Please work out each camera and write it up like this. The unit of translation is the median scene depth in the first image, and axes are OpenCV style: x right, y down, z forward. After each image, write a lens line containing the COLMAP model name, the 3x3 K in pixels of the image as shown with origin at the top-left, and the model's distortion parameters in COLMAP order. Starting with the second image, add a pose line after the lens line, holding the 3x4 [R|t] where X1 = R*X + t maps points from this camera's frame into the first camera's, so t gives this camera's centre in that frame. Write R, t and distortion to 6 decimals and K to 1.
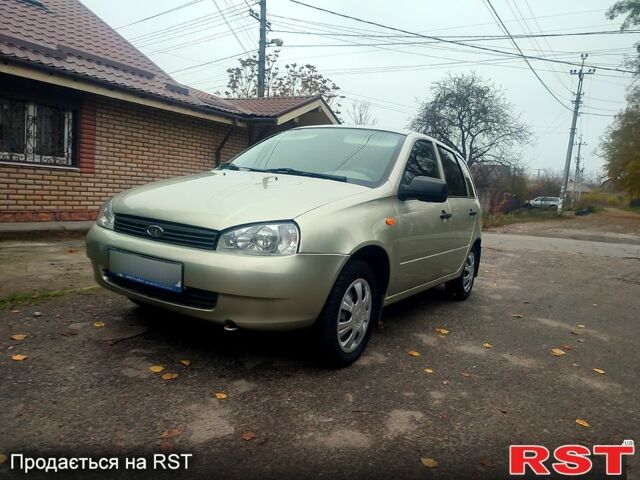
lens RADIAL K [[469.2, 0, 316.1], [0, 469.2, 240.4], [0, 0, 1]] dist [0.045792, -0.050007]
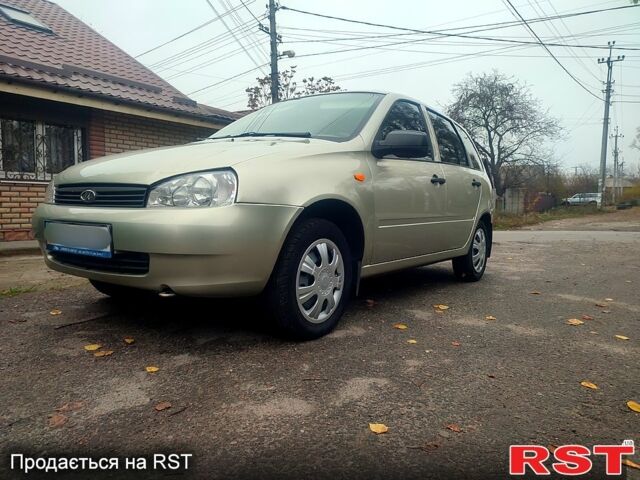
lens RADIAL K [[469.2, 0, 316.1], [0, 469.2, 240.4], [0, 0, 1]] dist [0.045792, -0.050007]
pose [[0.995338, -0.064071, -0.072097, 0.047663], [0.061346, 0.997339, -0.039396, 0.039669], [0.074430, 0.034789, 0.996619, 0.040783]]
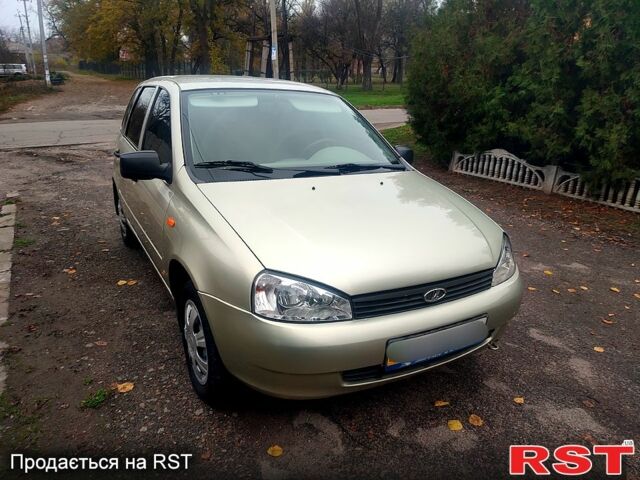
lens RADIAL K [[469.2, 0, 316.1], [0, 469.2, 240.4], [0, 0, 1]] dist [0.045792, -0.050007]
pose [[0.481411, -0.336117, 0.809487, -0.334672], [0.094822, 0.938101, 0.333129, -0.125069], [-0.871351, -0.083614, 0.483484, 0.245948]]
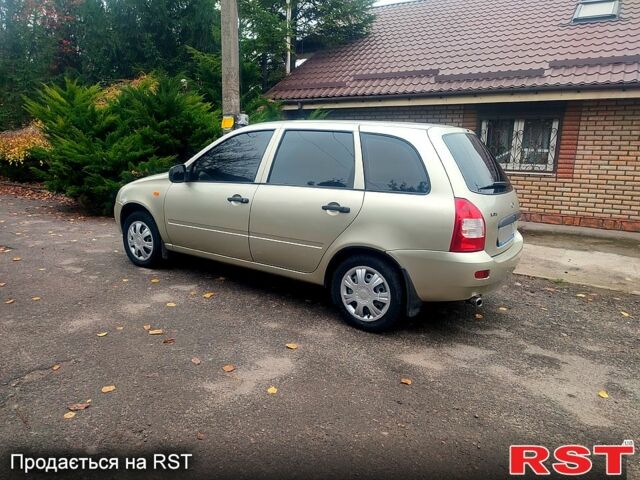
lens RADIAL K [[469.2, 0, 316.1], [0, 469.2, 240.4], [0, 0, 1]] dist [0.045792, -0.050007]
pose [[-0.023895, 0.084191, -0.996163, 0.563071], [-0.152825, 0.984428, 0.086865, -0.016926], [0.987964, 0.154314, -0.010656, 0.503630]]
